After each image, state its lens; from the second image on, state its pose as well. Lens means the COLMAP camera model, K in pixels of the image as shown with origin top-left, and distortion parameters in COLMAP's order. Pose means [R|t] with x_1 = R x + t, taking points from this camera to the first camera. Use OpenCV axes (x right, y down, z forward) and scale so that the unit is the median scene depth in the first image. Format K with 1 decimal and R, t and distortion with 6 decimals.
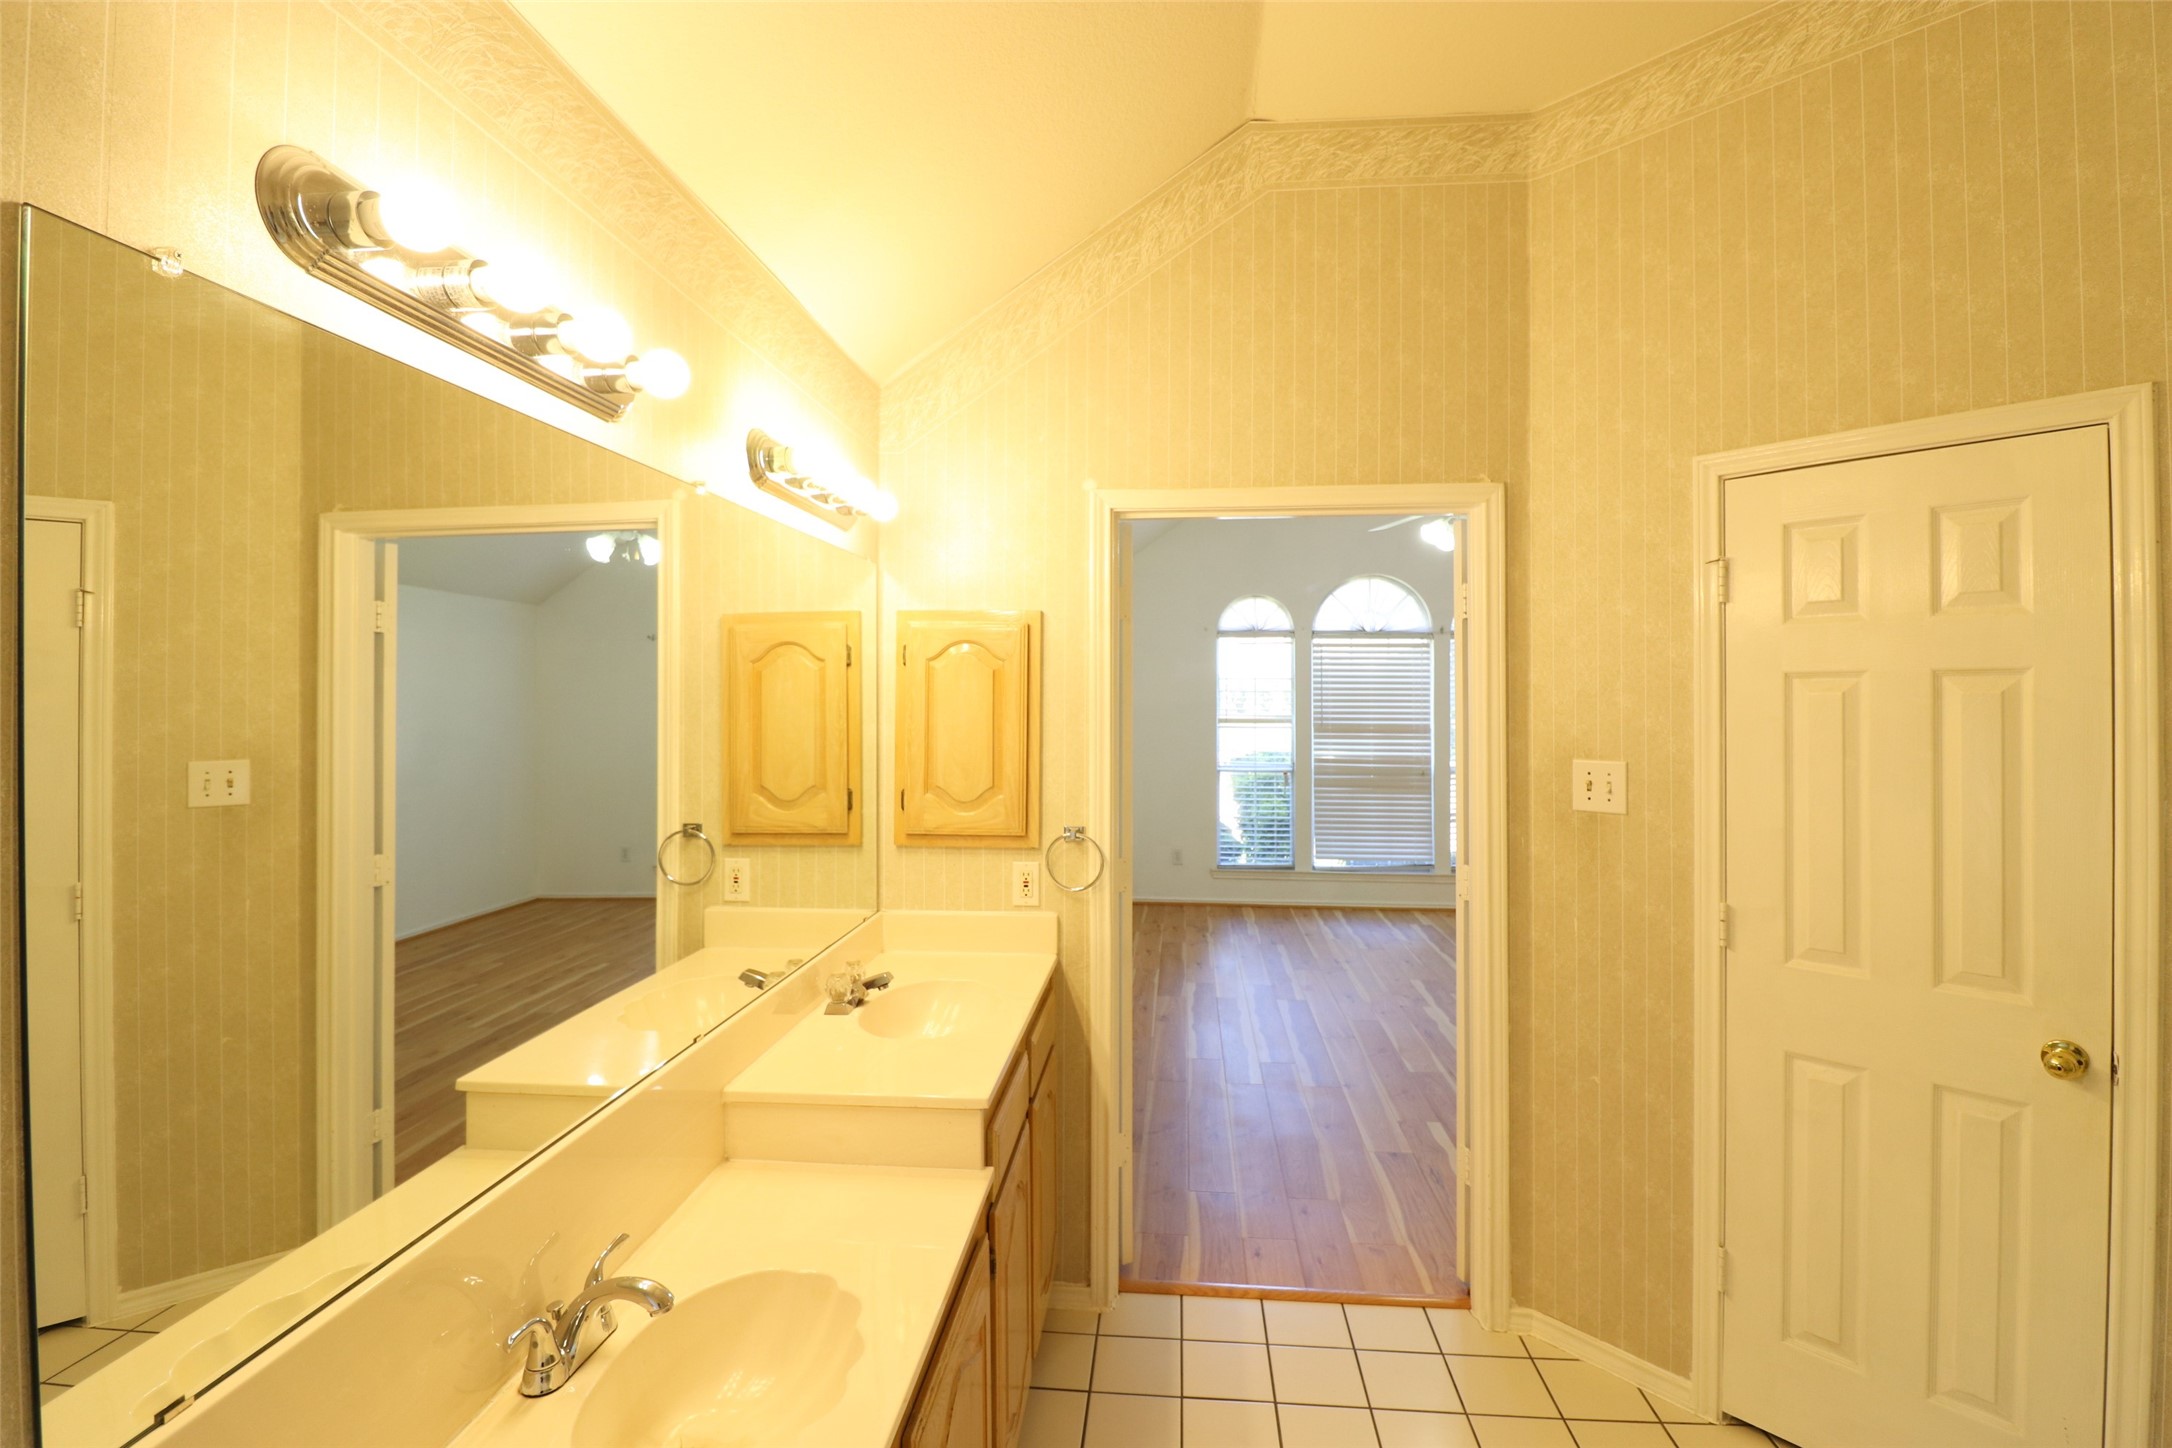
lens RADIAL K [[1011.7, 0, 1088.7], [0, 1011.7, 693.1], [0, 0, 1]] dist [0.001438, -0.013752]
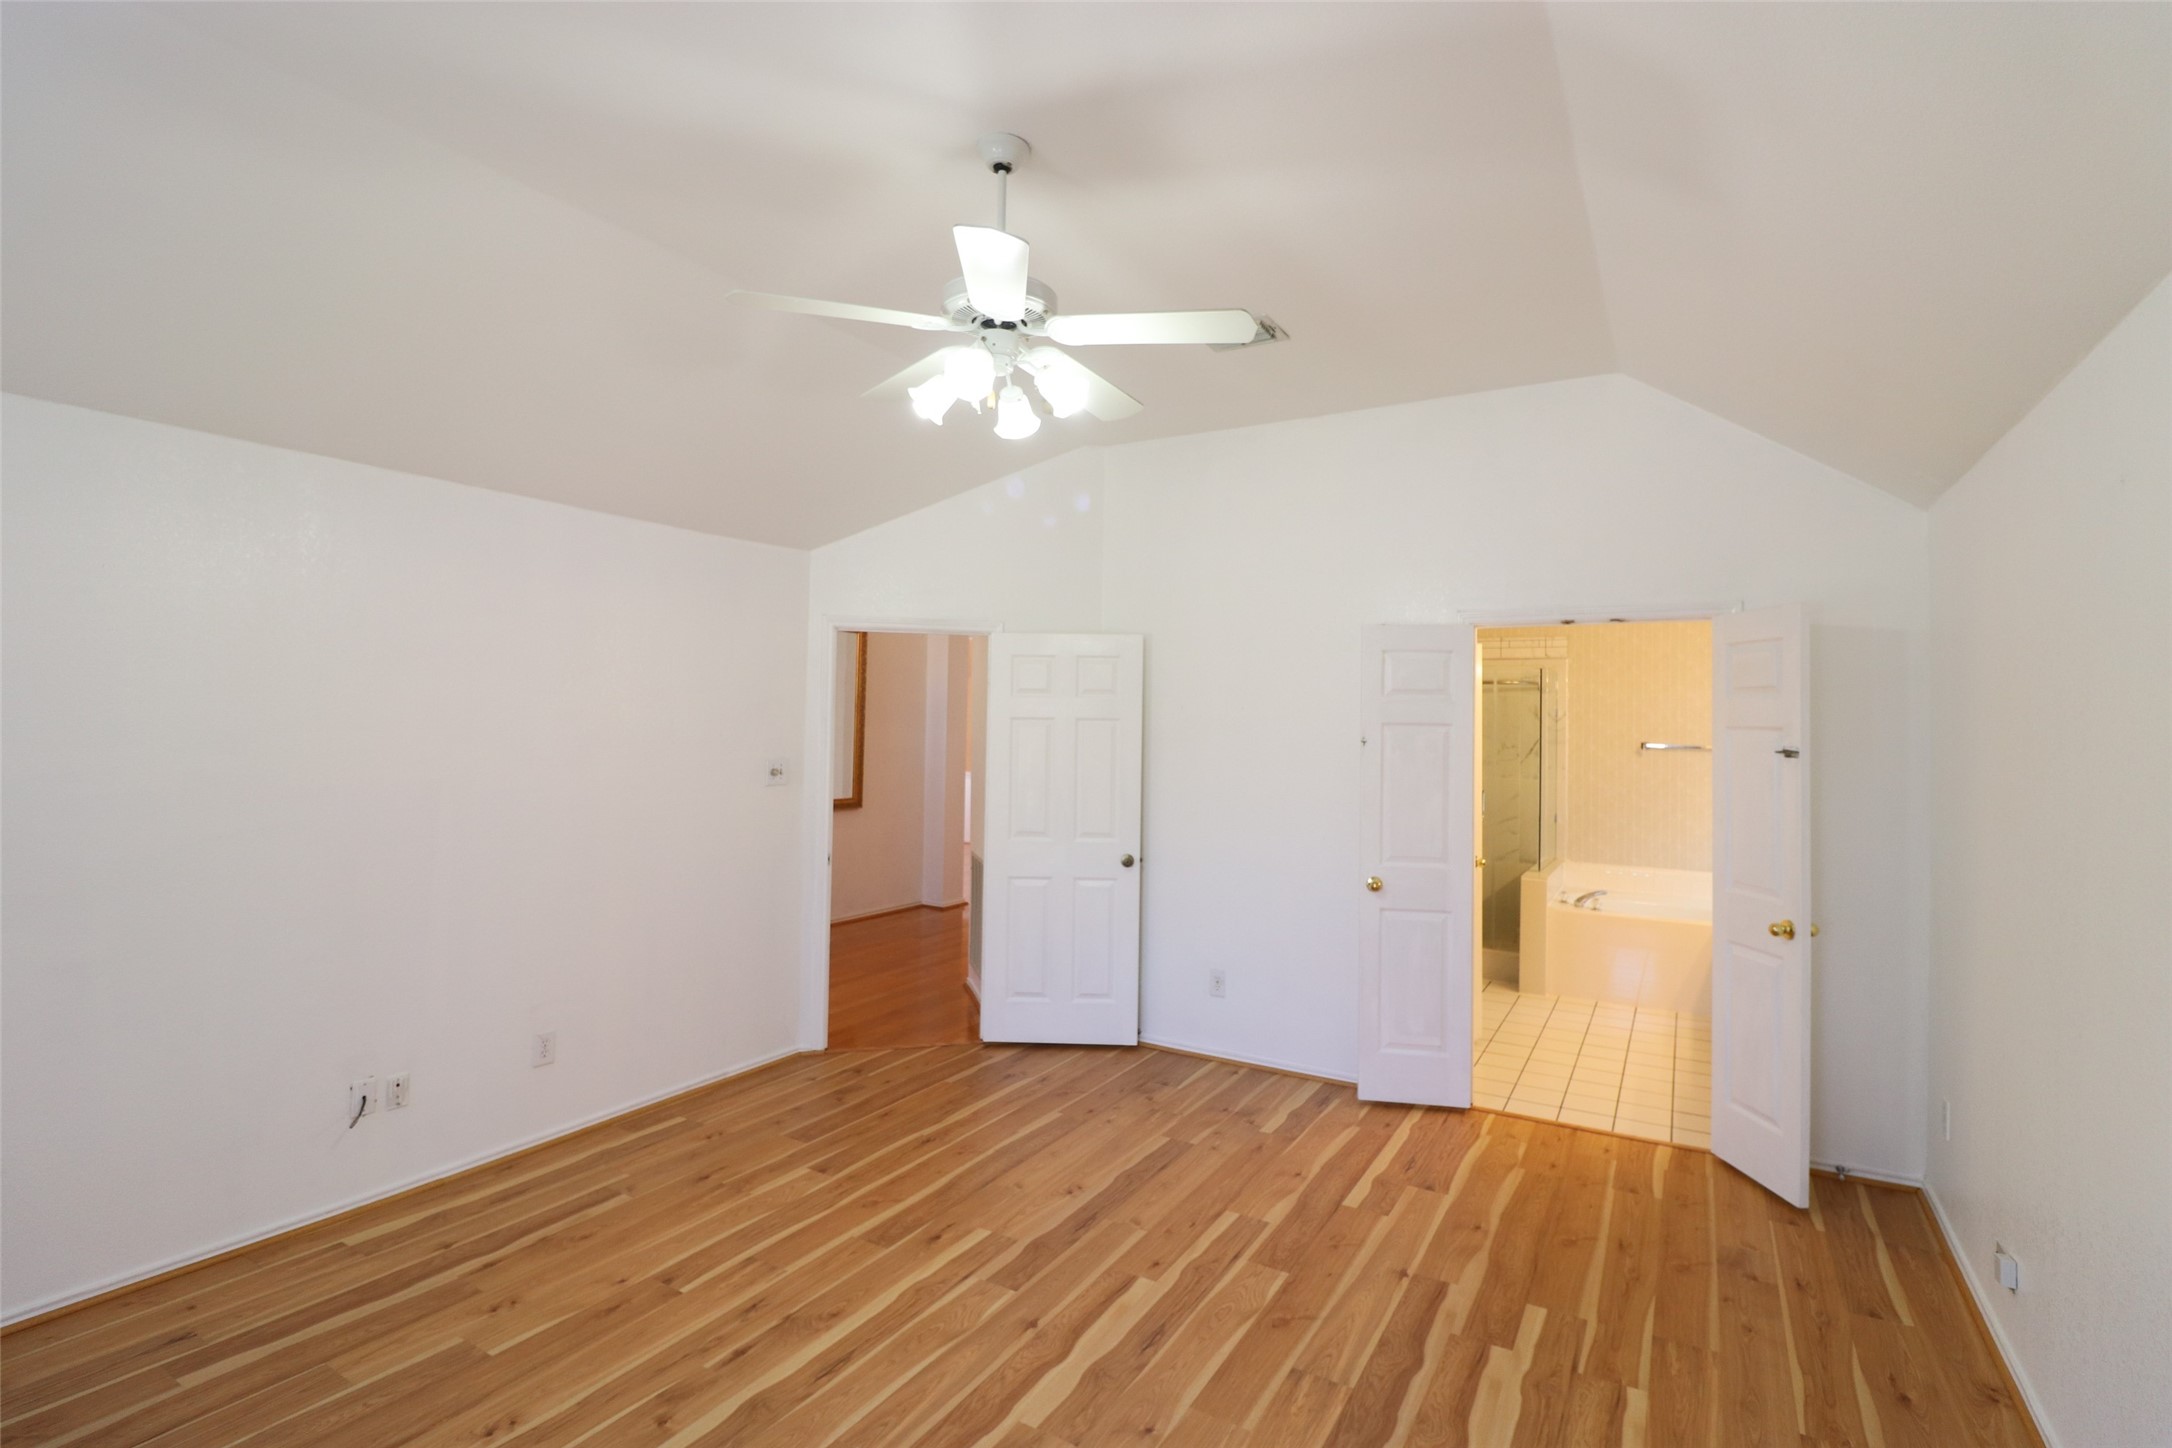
lens RADIAL K [[1011.7, 0, 1088.7], [0, 1011.7, 693.1], [0, 0, 1]] dist [0.001438, -0.013752]
pose [[-0.902756, -0.006253, 0.430108, 0.080180], [-0.023852, 0.999084, -0.035537, 0.001873], [-0.429491, -0.042340, -0.902078, 0.943656]]
